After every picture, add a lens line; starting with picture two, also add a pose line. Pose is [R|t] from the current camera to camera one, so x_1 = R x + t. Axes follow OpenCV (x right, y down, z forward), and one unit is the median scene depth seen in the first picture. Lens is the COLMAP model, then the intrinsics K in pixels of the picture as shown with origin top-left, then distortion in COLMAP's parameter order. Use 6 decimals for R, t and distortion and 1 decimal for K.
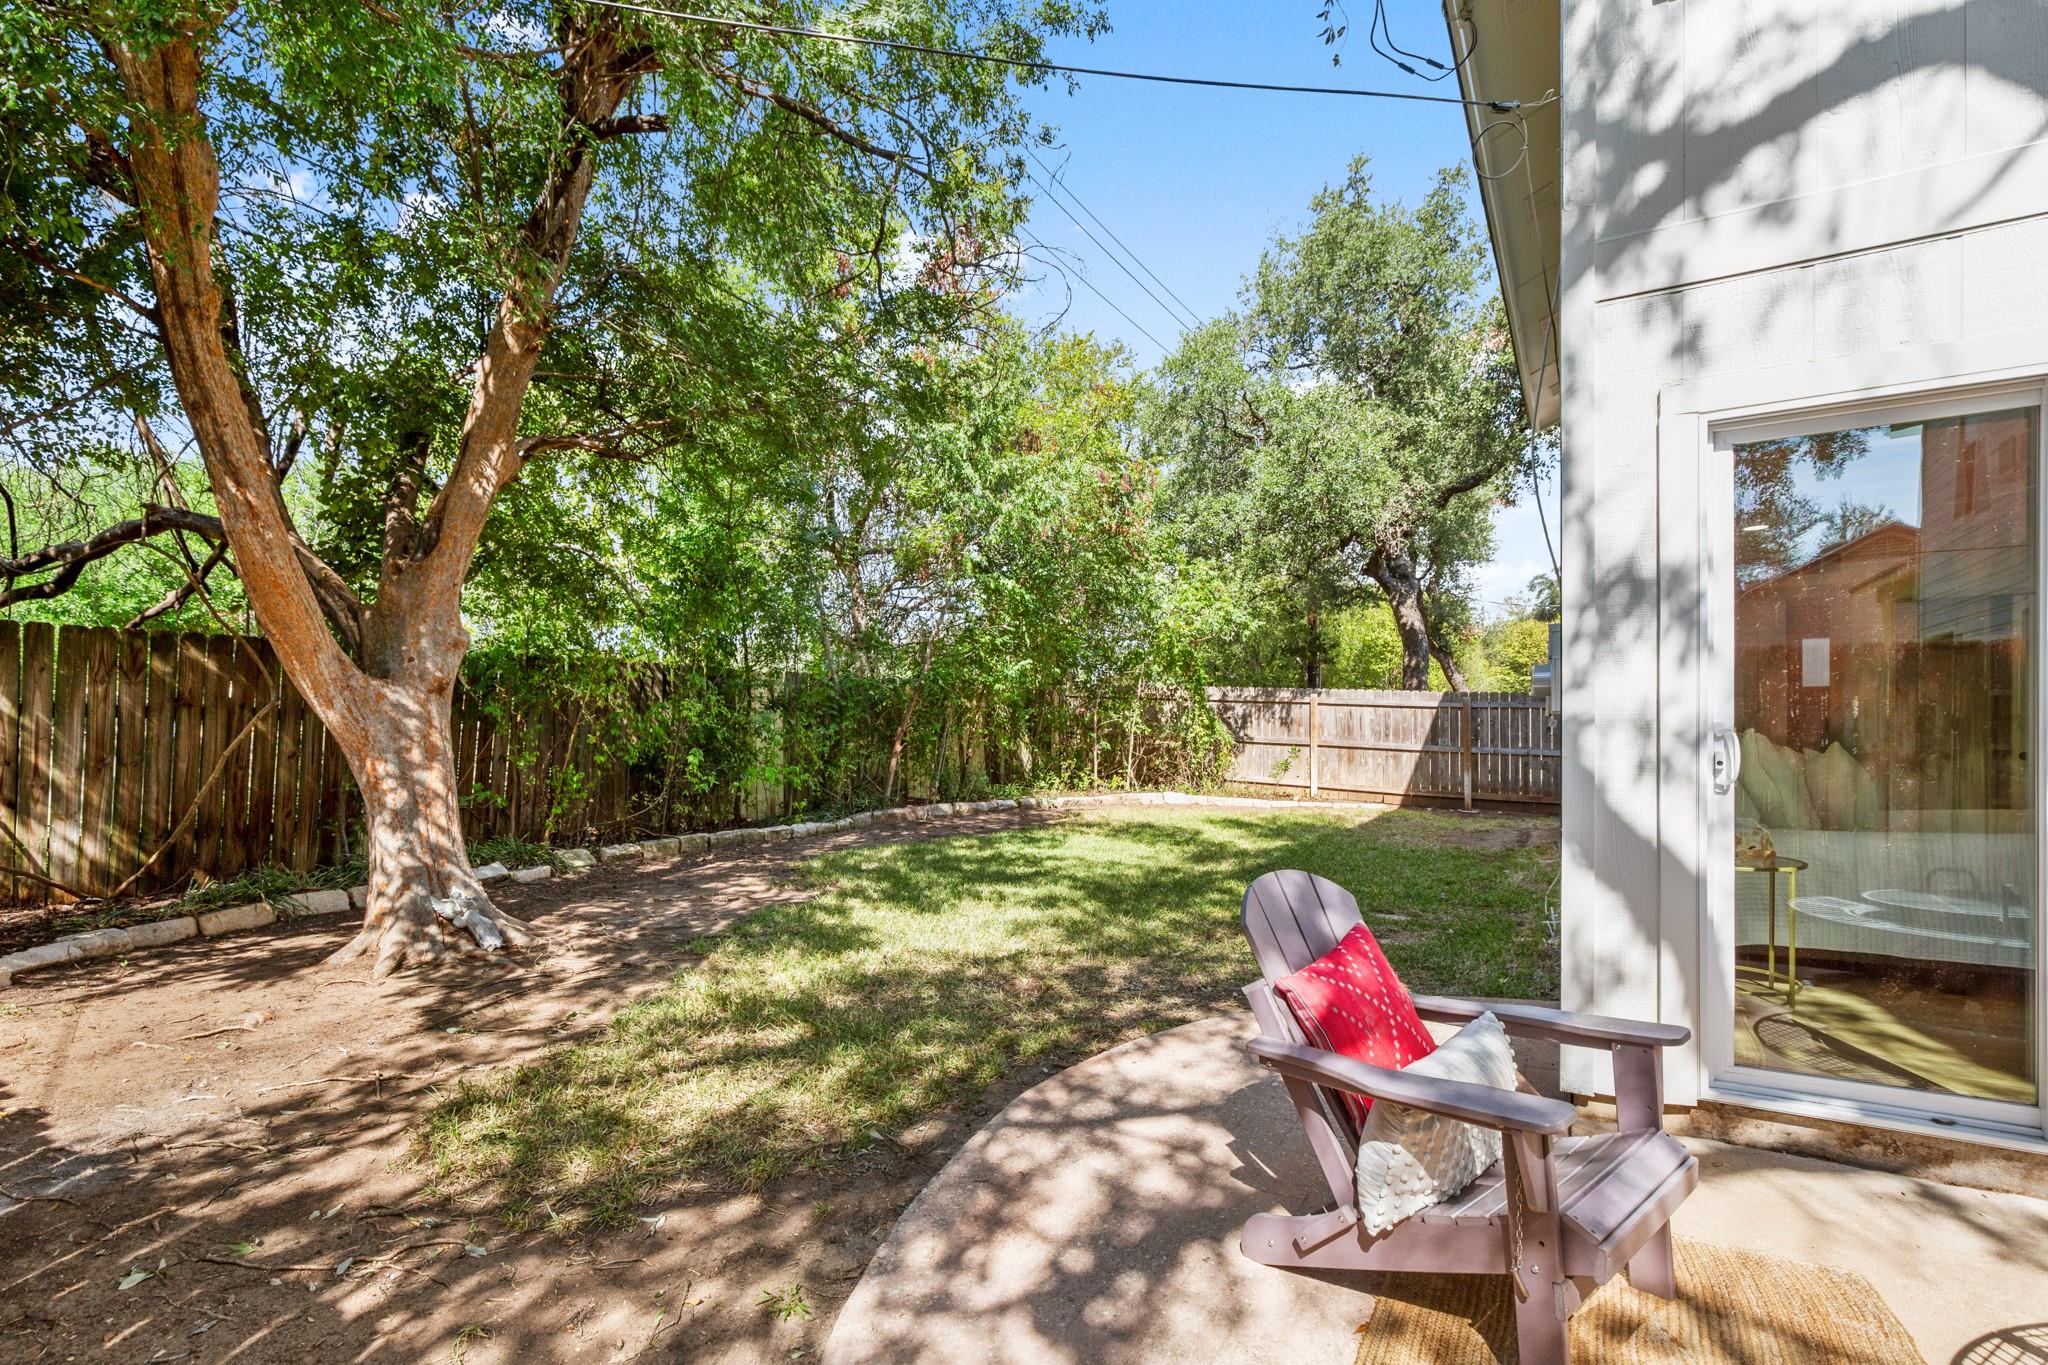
lens RADIAL K [[931.9, 0, 1043.4], [0, 931.9, 741.4], [0, 0, 1]] dist [0.000392, -0.000130]
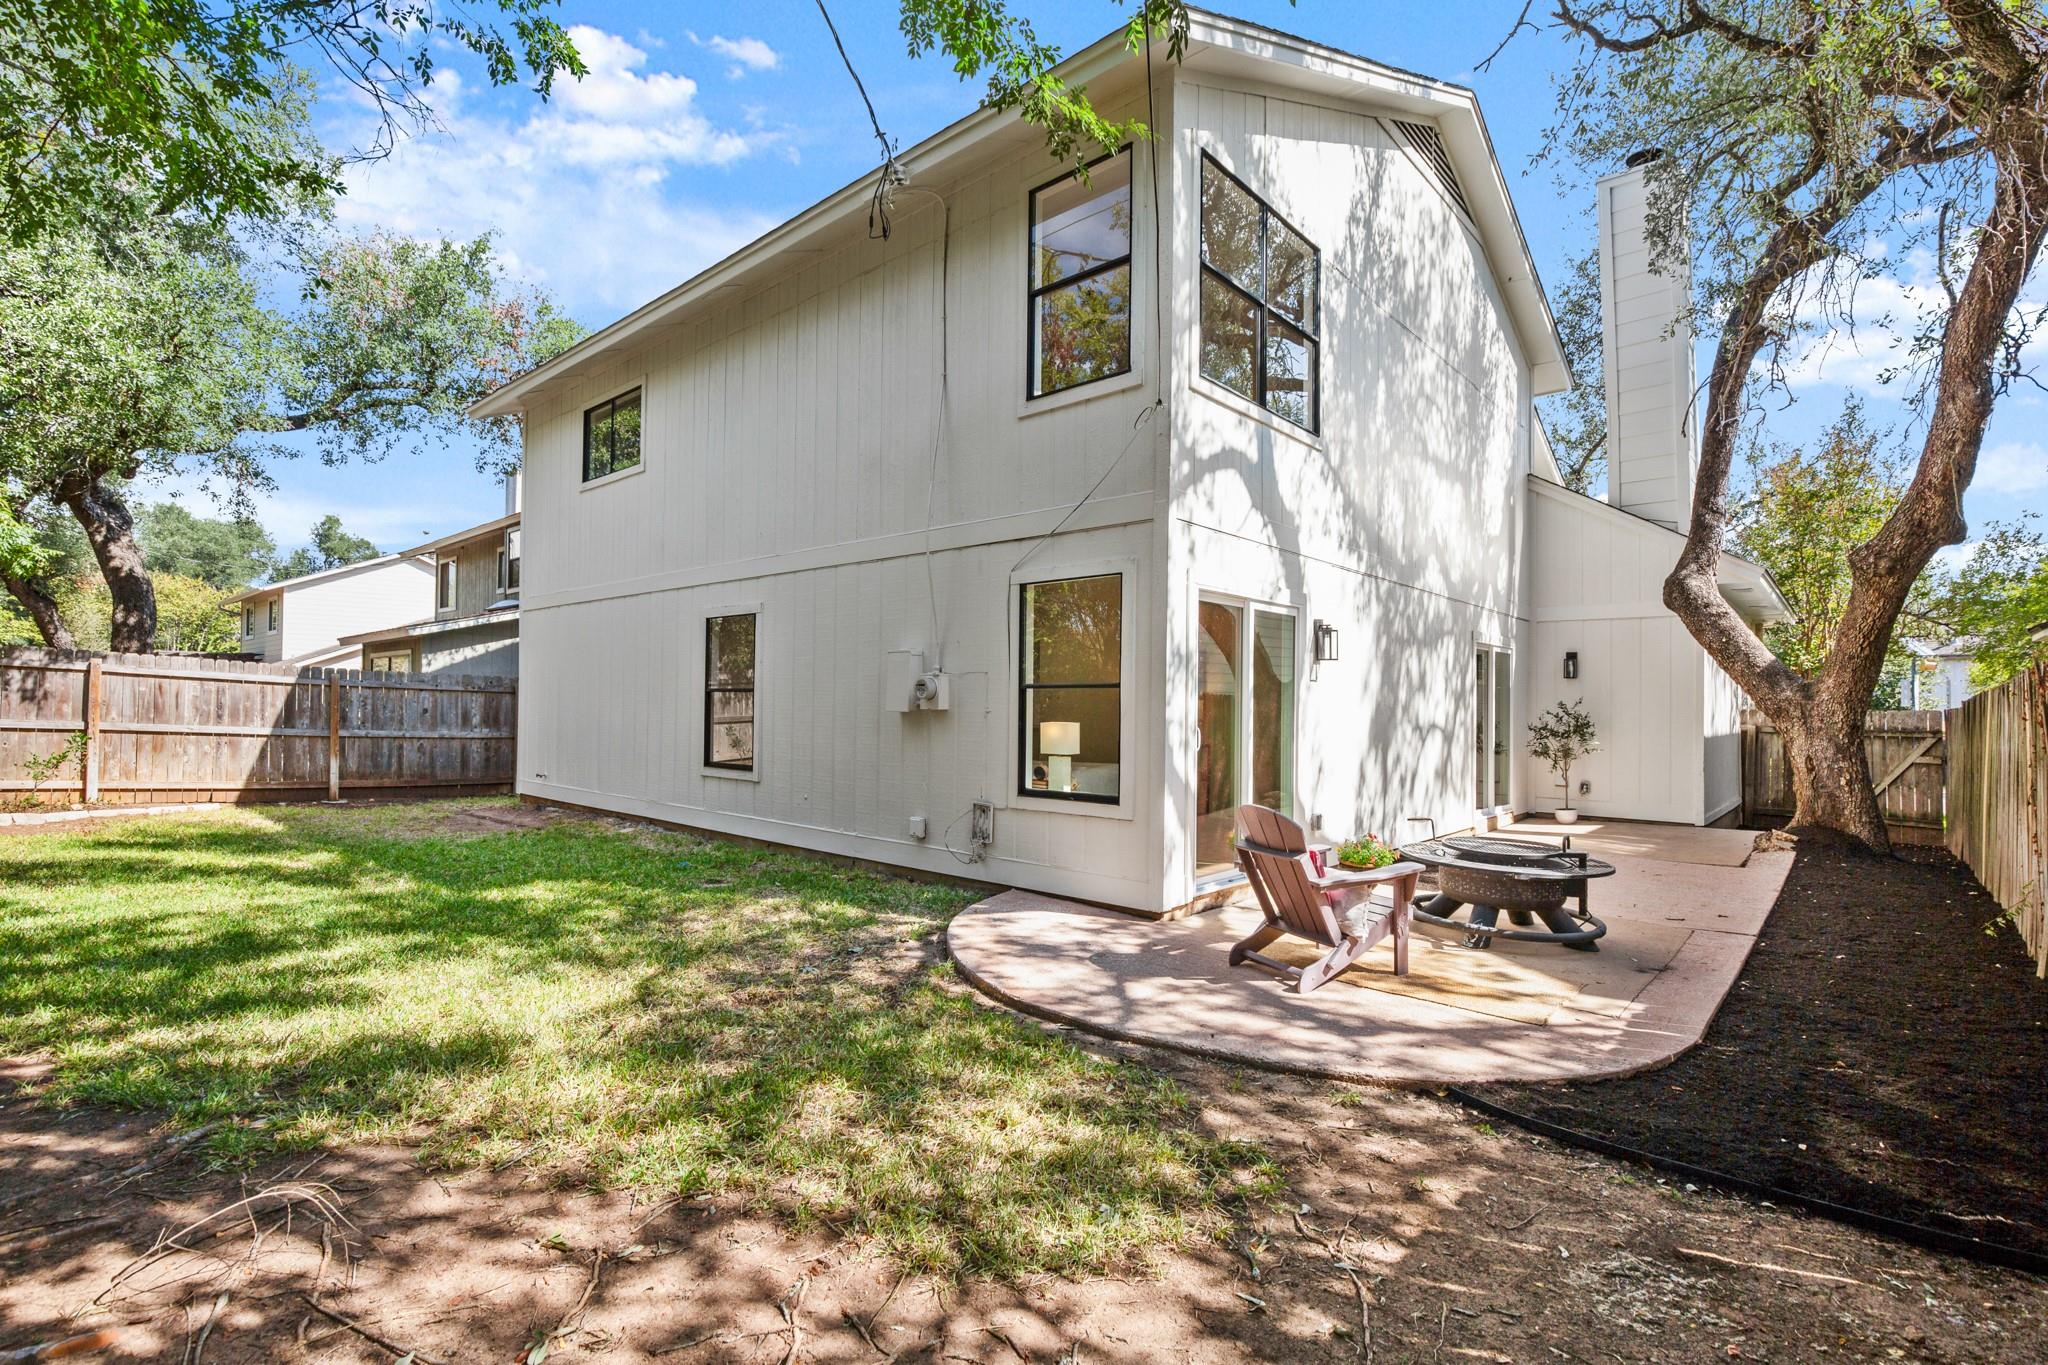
lens RADIAL K [[931.9, 0, 1019.5], [0, 931.9, 691.7], [0, 0, 1]] dist [0.000392, -0.000130]
pose [[0.216352, 0.028645, 0.975895, -1.371996], [-0.000949, 0.999575, -0.029130, -0.026513], [-0.976315, 0.005376, 0.216287, 0.838261]]
